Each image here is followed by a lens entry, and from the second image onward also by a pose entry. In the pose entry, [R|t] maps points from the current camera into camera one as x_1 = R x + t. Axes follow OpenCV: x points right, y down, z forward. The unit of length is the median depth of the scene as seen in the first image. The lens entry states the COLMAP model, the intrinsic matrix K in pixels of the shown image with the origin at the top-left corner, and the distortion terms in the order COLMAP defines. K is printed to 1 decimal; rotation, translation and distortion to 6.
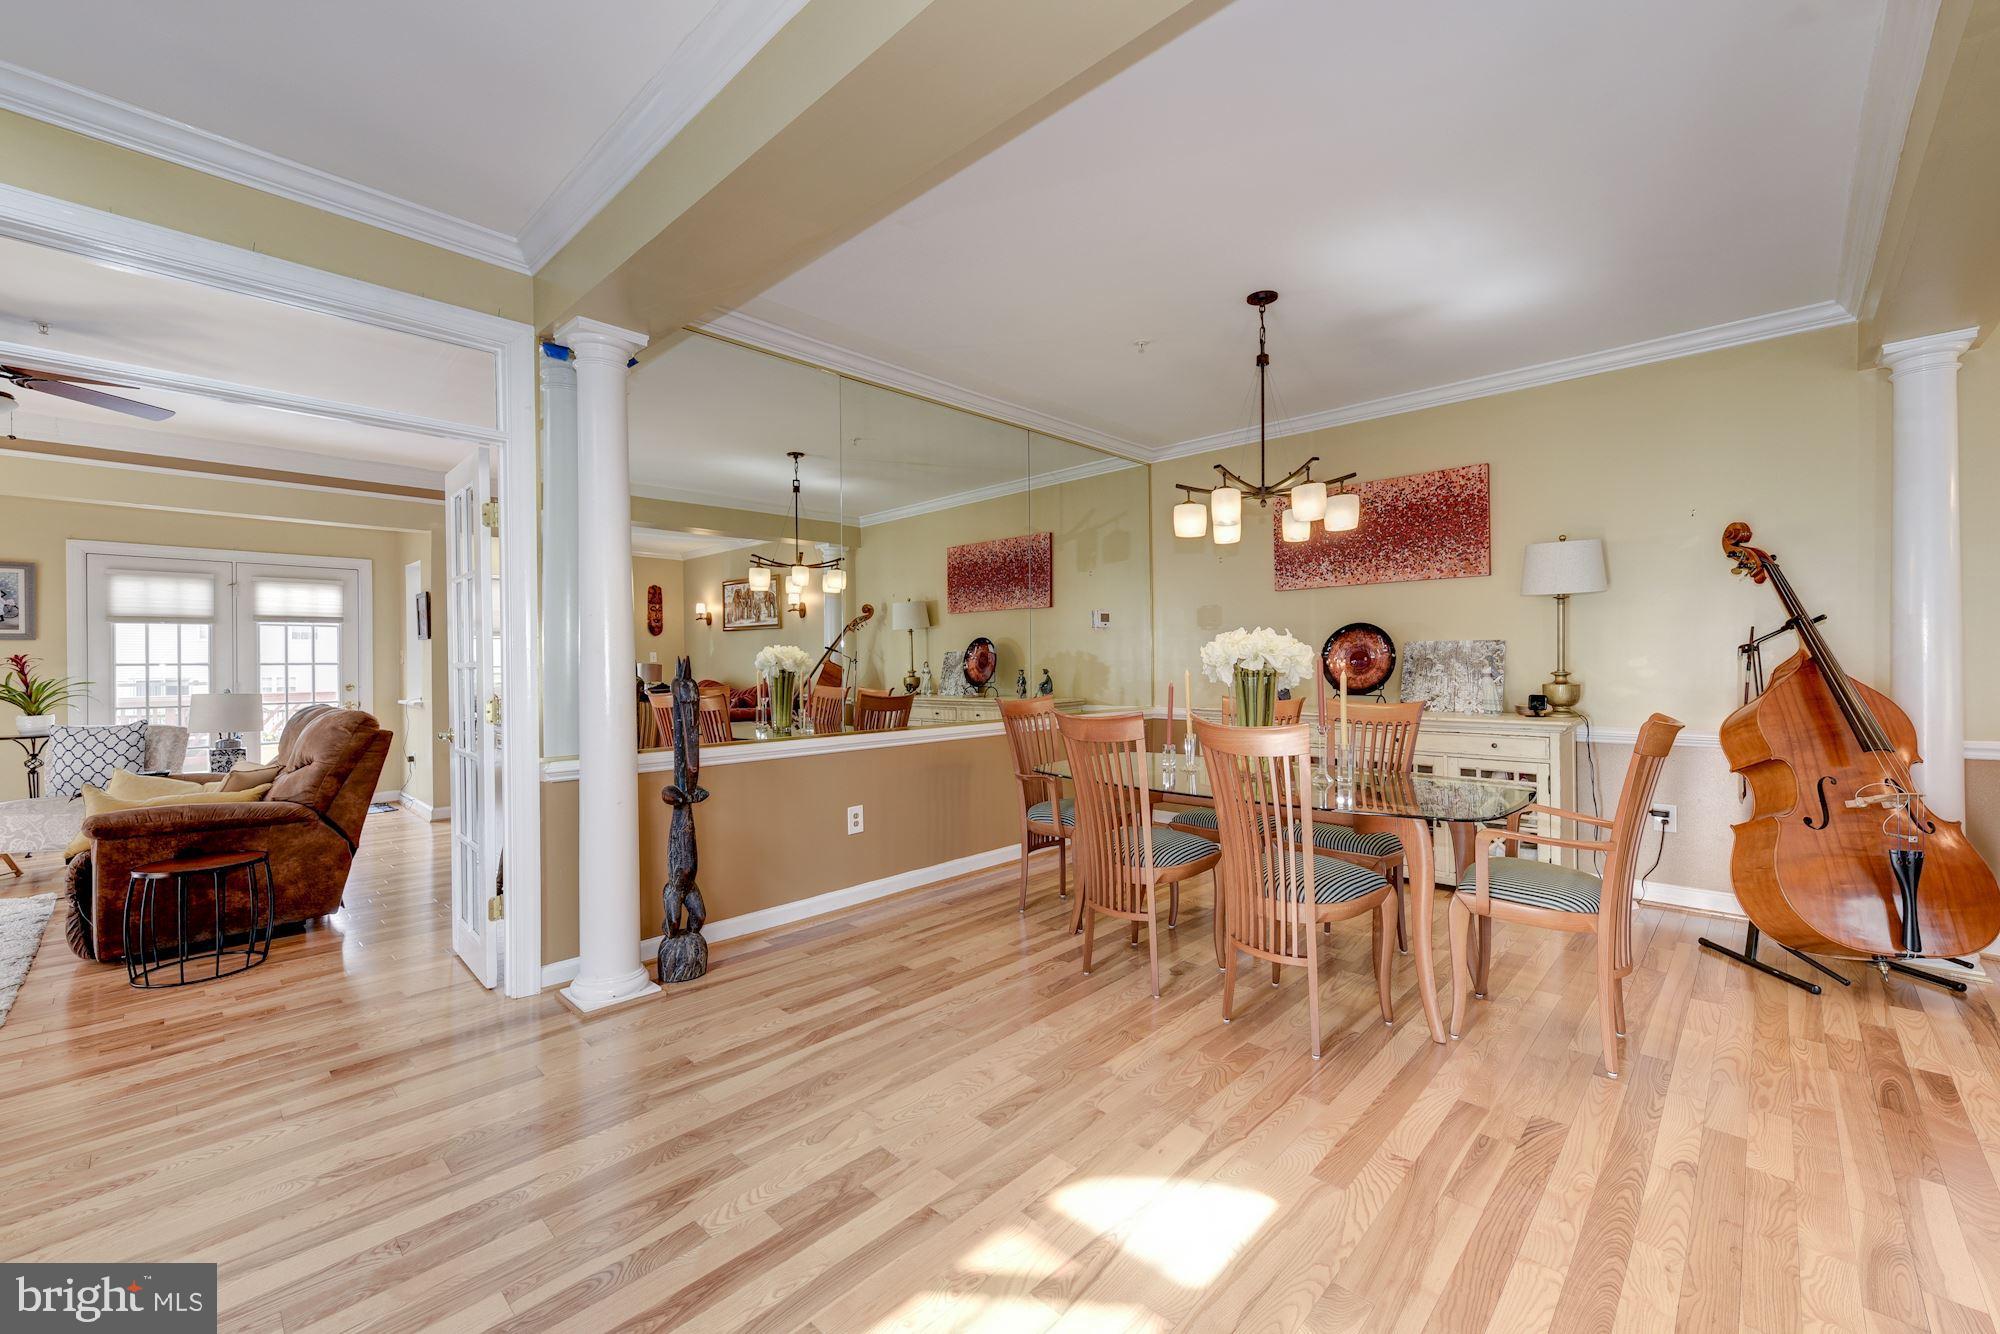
lens RADIAL K [[794.7, 0, 1004.2], [0, 794.7, 664.2], [0, 0, 1]] dist [0.001284, 0.000242]
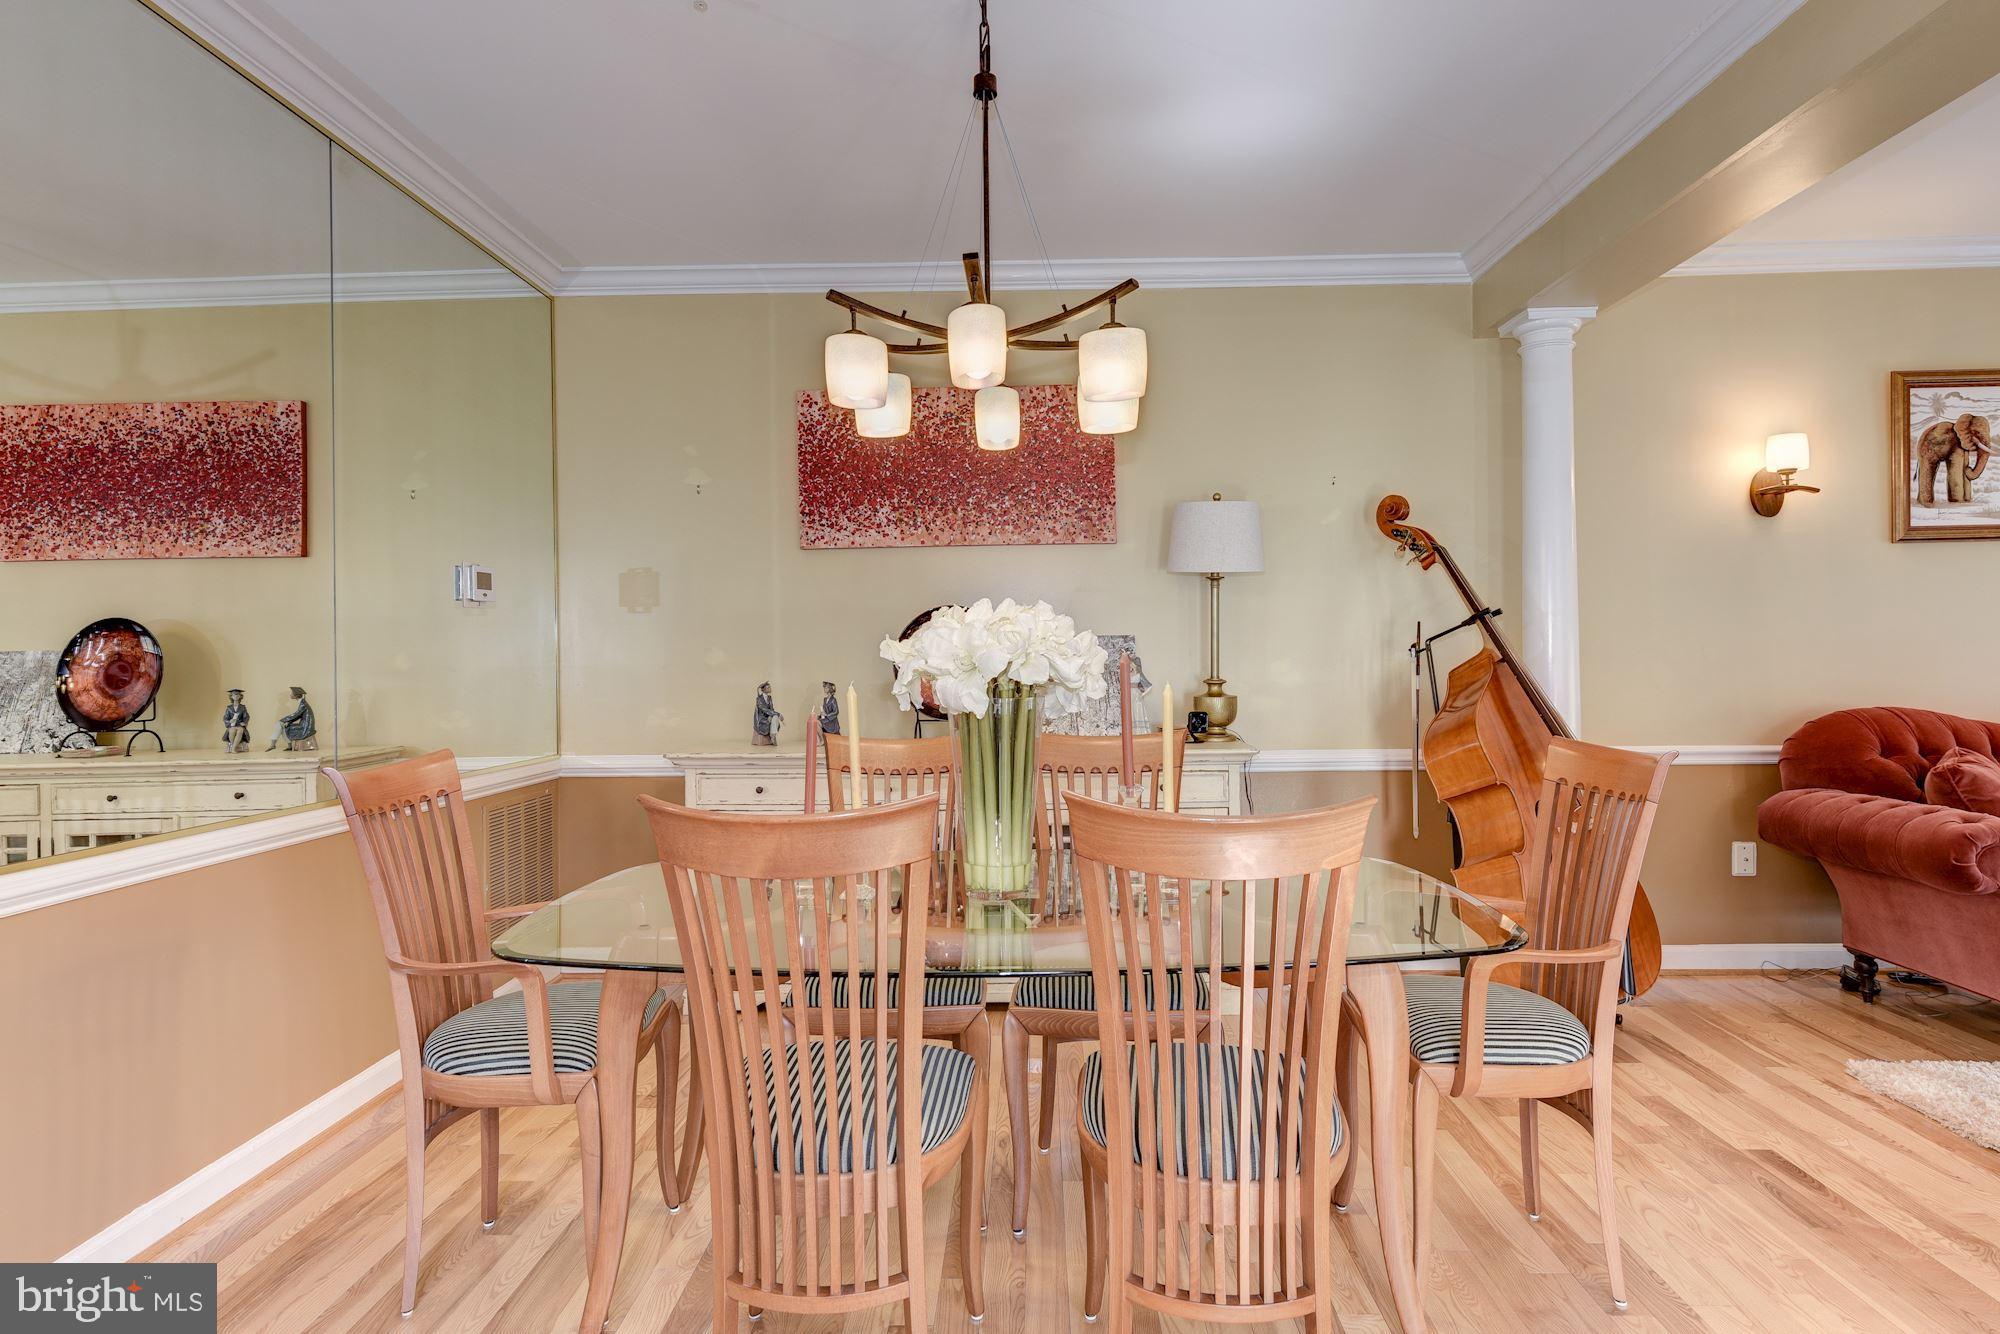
lens RADIAL K [[1090.7, 0, 1007.5], [0, 1090.7, 653.8], [0, 0, 1]] dist [0.004088, -0.000277]
pose [[0.741118, 0.002717, 0.671369, -0.115372], [0.008992, 0.999862, -0.013972, -0.001781], [-0.671315, 0.016392, 0.740991, 0.381711]]
